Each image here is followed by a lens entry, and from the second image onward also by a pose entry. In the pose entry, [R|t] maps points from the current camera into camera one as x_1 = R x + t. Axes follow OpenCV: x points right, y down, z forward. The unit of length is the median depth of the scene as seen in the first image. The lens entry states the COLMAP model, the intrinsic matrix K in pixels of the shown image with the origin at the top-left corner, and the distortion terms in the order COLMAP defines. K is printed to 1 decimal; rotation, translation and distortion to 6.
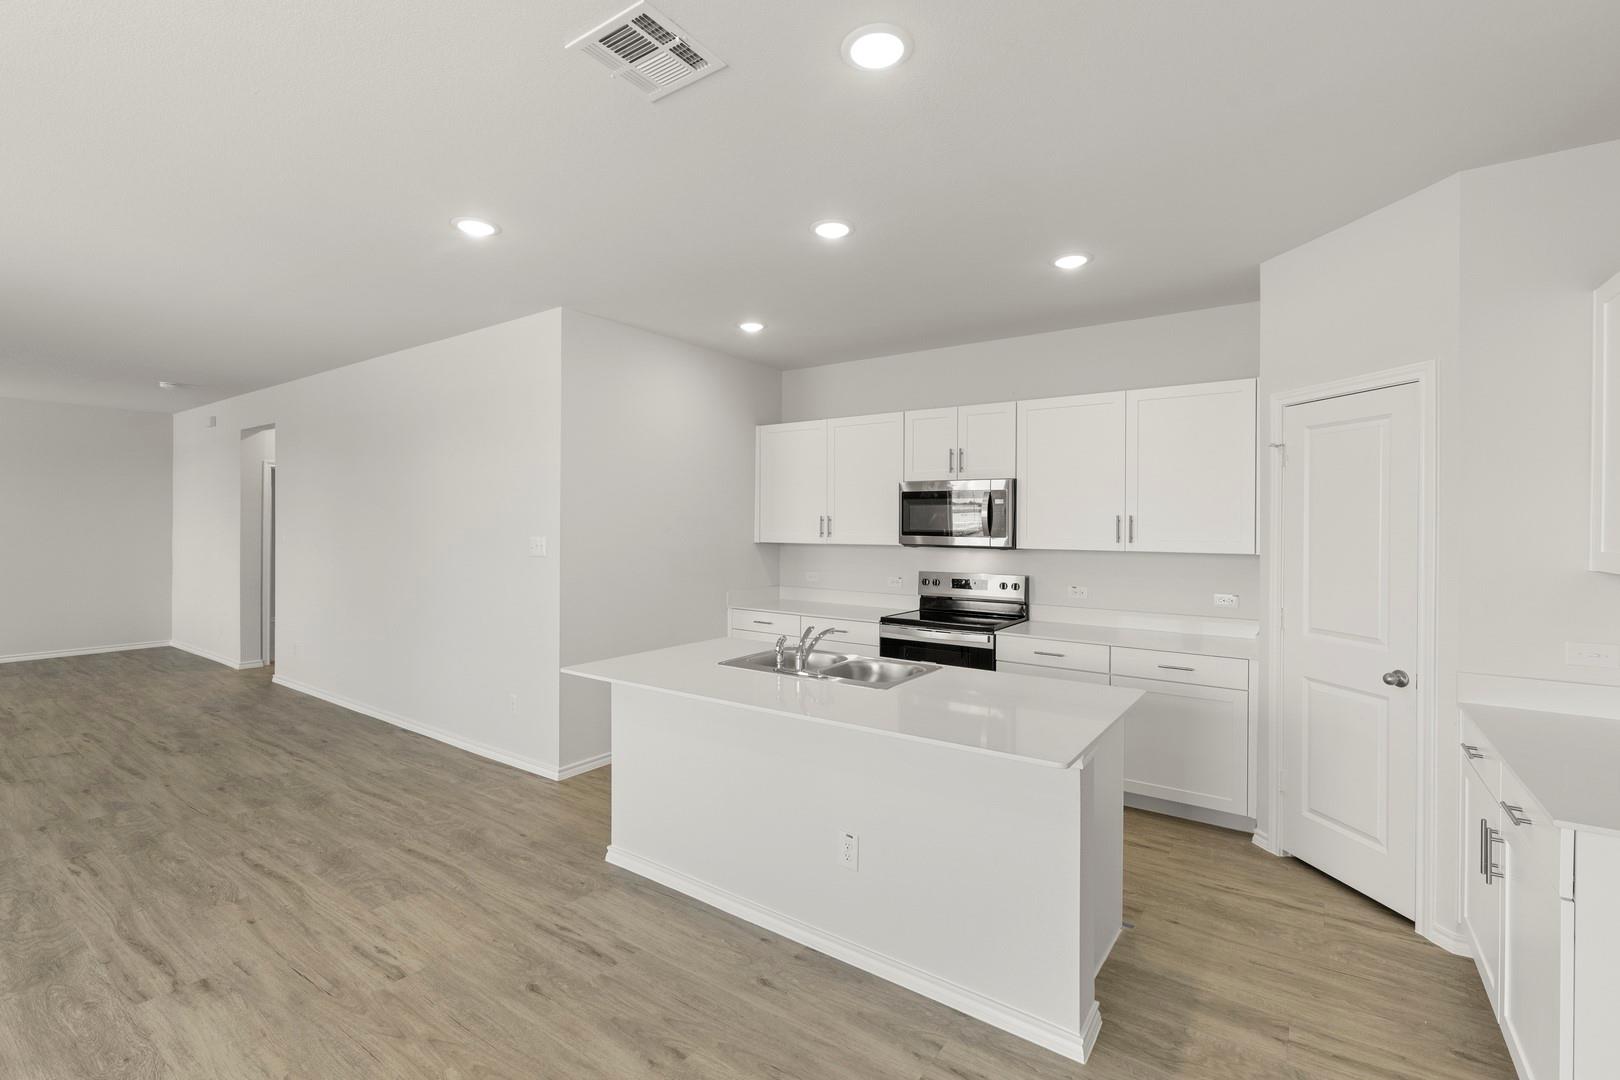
lens RADIAL K [[722.7, 0, 782.8], [0, 722.7, 510.8], [0, 0, 1]] dist [-0.002866, 0.000534]
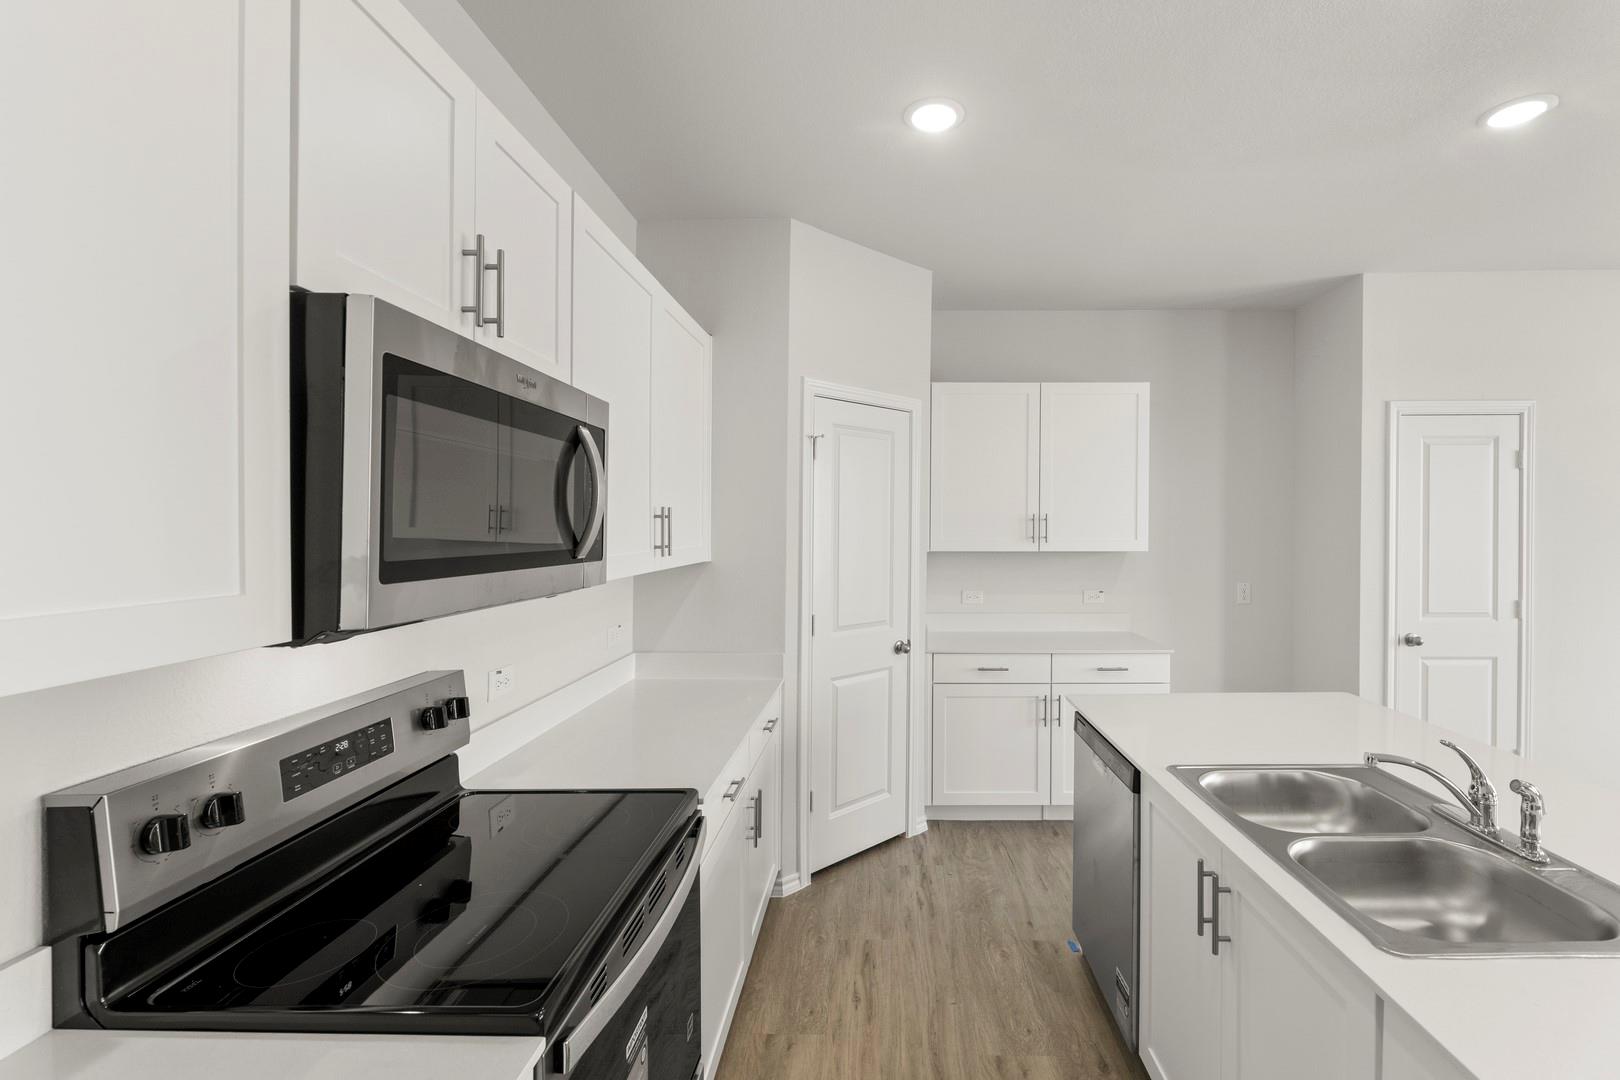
lens RADIAL K [[707.8, 0, 820.5], [0, 707.8, 541.7], [0, 0, 1]] dist [-0.001081, -0.002099]
pose [[-0.587297, -0.021078, 0.809097, -0.038367], [-0.017638, 0.999757, 0.013243, 0.028440], [-0.809179, -0.006493, -0.587526, 1.433228]]
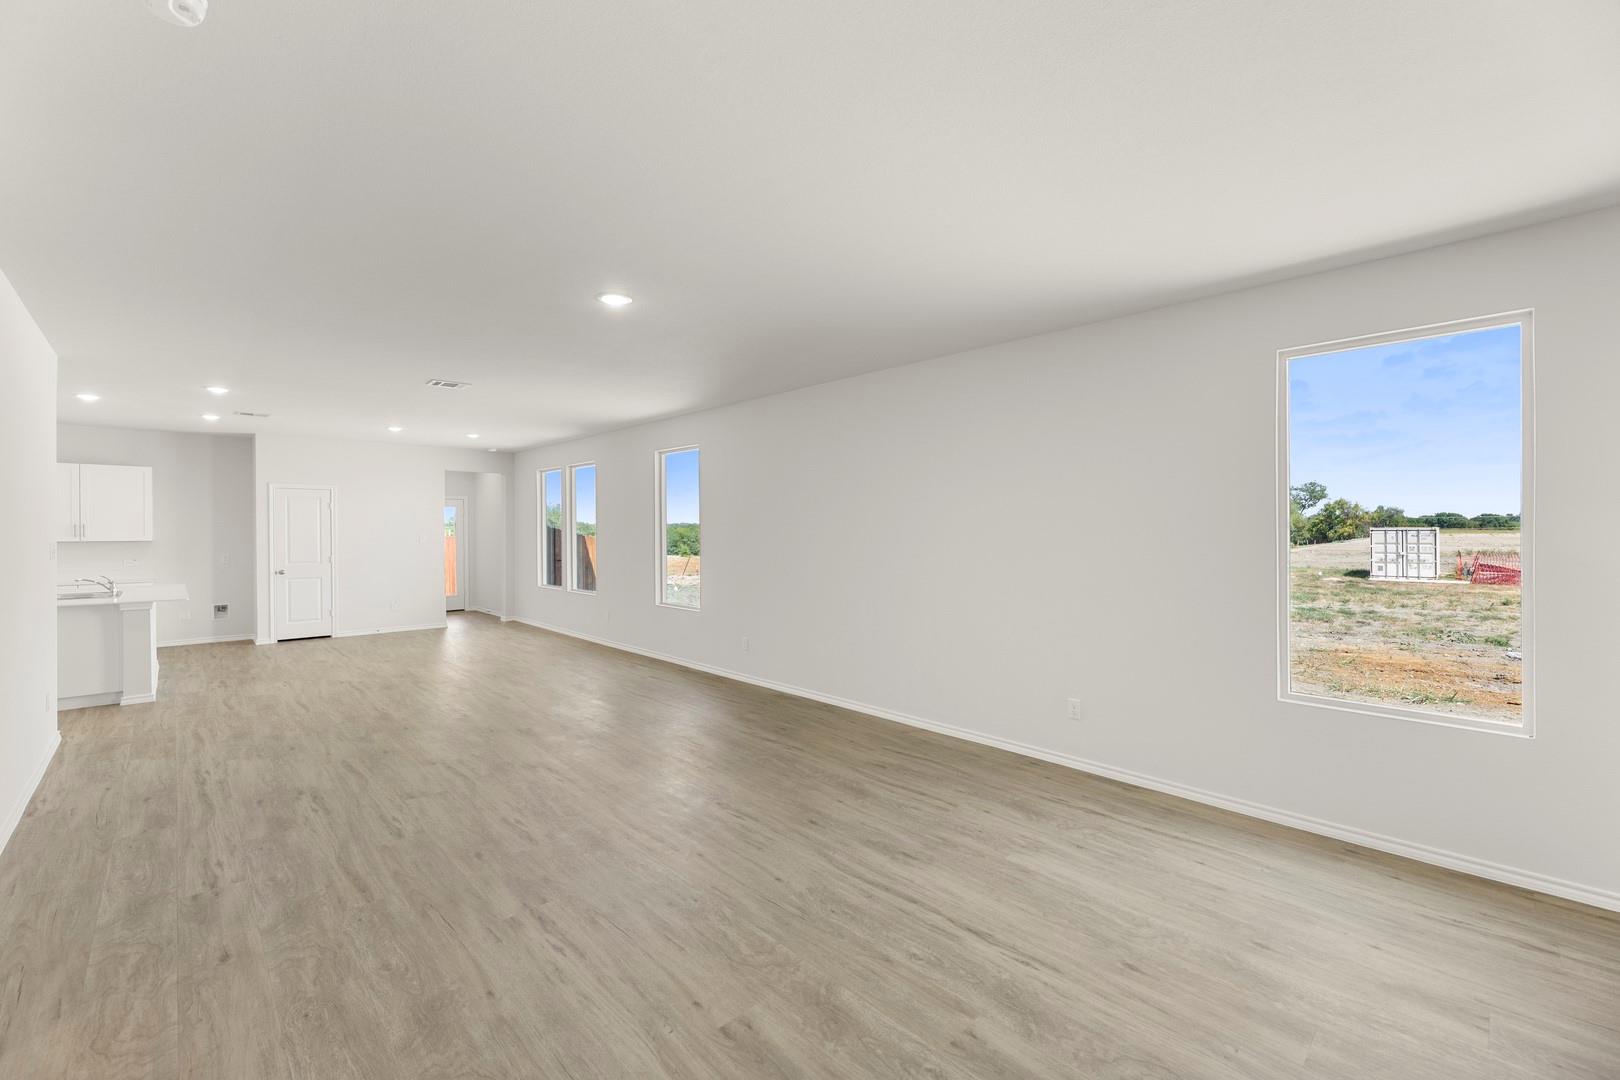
lens RADIAL K [[663.7, 0, 798.5], [0, 663.7, 523.1], [0, 0, 1]] dist [0.002207, -0.001177]
pose [[-0.987973, -0.005285, 0.154536, -2.081808], [-0.009908, 0.999526, -0.029161, 0.032107], [-0.154309, -0.030342, -0.987557, 2.354952]]
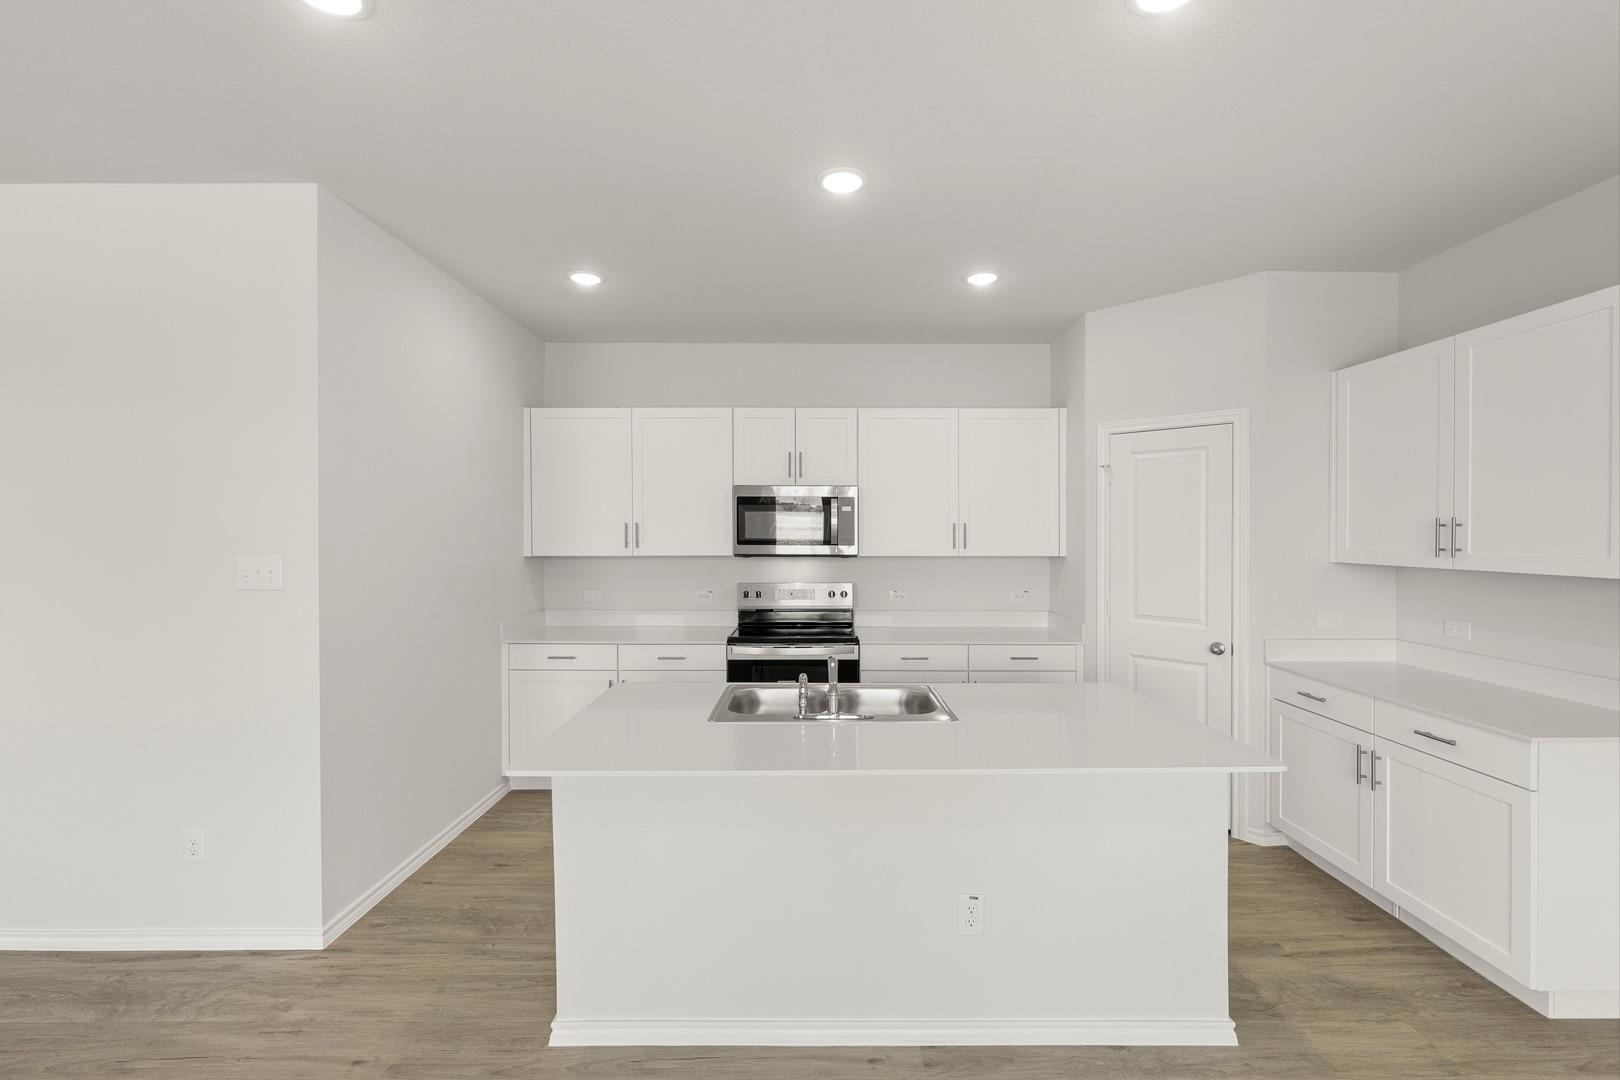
lens RADIAL K [[722.7, 0, 811.6], [0, 722.7, 522.4], [0, 0, 1]] dist [-0.002866, 0.000534]
pose [[0.803350, 0.001491, 0.595505, -0.409111], [-0.007301, 0.999946, 0.007345, -0.001099], [-0.595462, -0.010249, 0.803318, 0.303416]]
